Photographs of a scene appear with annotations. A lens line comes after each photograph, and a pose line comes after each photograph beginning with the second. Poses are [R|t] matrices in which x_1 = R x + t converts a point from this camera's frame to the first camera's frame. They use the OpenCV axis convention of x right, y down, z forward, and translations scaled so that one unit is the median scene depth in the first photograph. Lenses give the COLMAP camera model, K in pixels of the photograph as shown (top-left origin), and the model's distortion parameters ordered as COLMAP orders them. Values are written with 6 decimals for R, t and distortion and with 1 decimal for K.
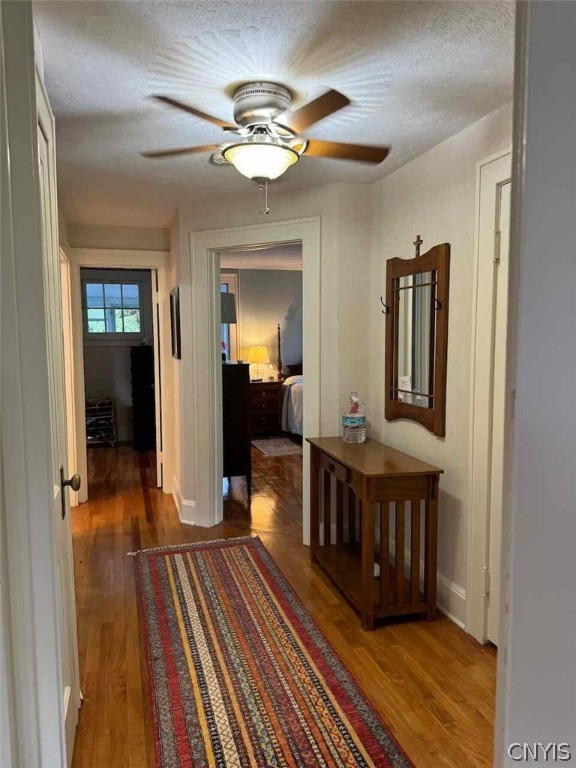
lens RADIAL K [[540.0, 0, 288.0], [0, 540.0, 384.0], [0, 0, 1]] dist [0.001014, 0.000144]
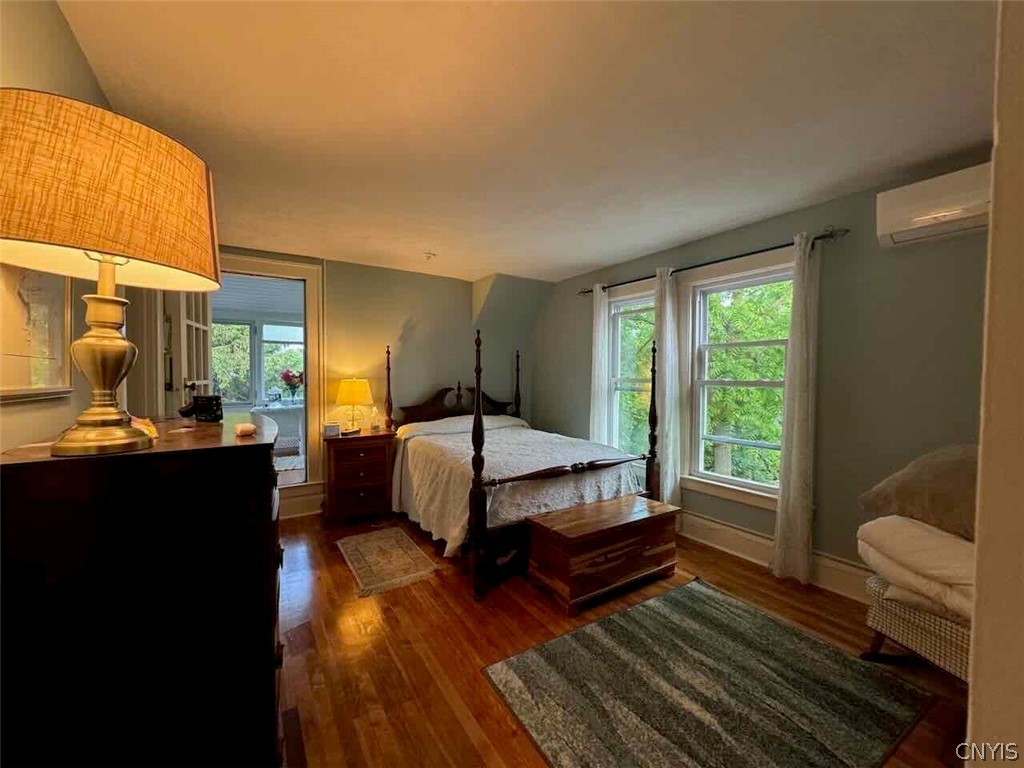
lens RADIAL K [[410.0, 0, 512.0], [0, 410.0, 384.0], [0, 0, 1]] dist [0.000120, -0.000013]
pose [[0.961025, 0.009305, 0.276305, -0.009892], [0.009237, 0.997795, -0.065731, -0.030222], [-0.276308, 0.065722, 0.958819, 0.486673]]
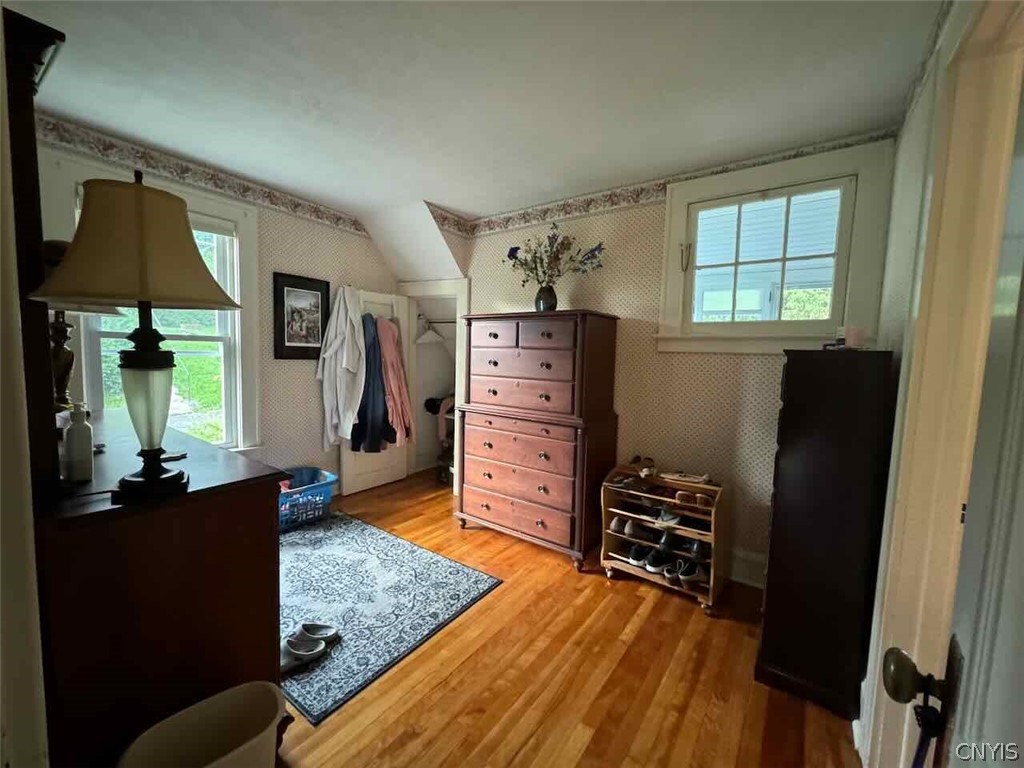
lens RADIAL K [[410.0, 0, 512.0], [0, 410.0, 384.0], [0, 0, 1]] dist [0.000120, -0.000013]
pose [[0.599667, 0.095098, -0.794579, -0.179061], [-0.111632, 0.993147, 0.034615, -0.038198], [0.792425, 0.067944, 0.606173, 0.663797]]
